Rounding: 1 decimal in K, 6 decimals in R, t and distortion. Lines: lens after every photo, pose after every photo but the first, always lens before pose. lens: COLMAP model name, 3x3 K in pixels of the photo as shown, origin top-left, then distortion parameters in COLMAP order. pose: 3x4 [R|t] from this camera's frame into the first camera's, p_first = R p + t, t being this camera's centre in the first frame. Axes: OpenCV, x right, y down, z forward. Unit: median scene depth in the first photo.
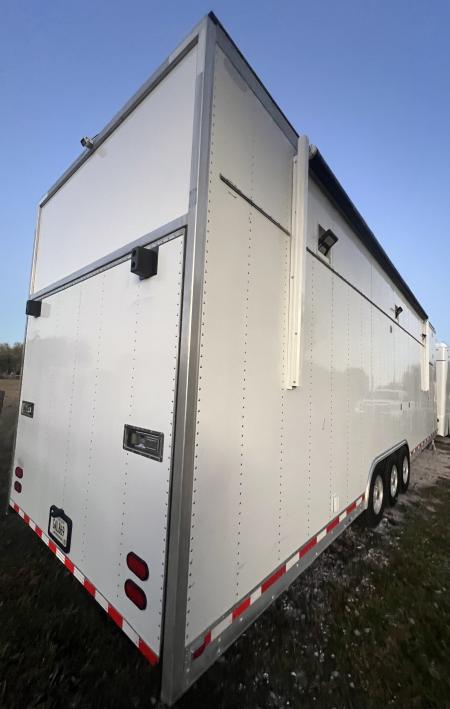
lens RADIAL K [[289.2, 0, 242.6], [0, 289.2, 362.8], [0, 0, 1]] dist [-0.001800, -0.000062]
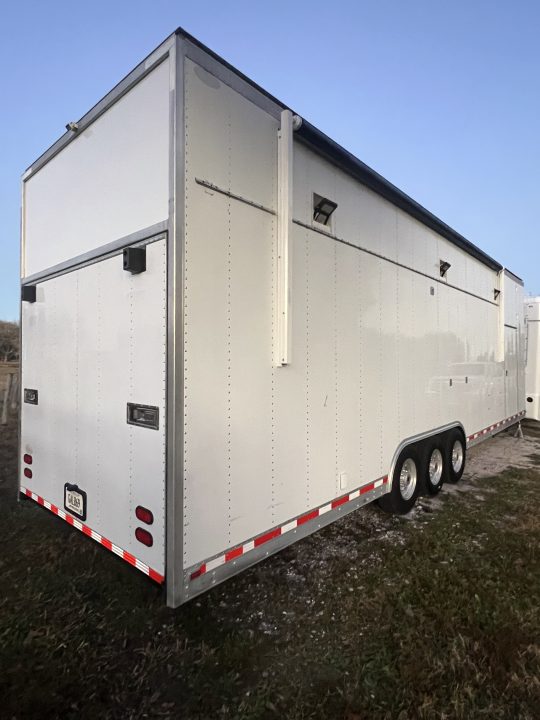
lens RADIAL K [[419.7, 0, 270.0], [0, 419.7, 360.0], [0, 0, 1]] dist [0.001337, -0.001421]
pose [[0.997717, -0.038058, -0.055780, 0.216508], [0.041815, 0.996821, 0.067818, -0.038041], [0.053022, -0.069996, 0.996137, -0.518787]]
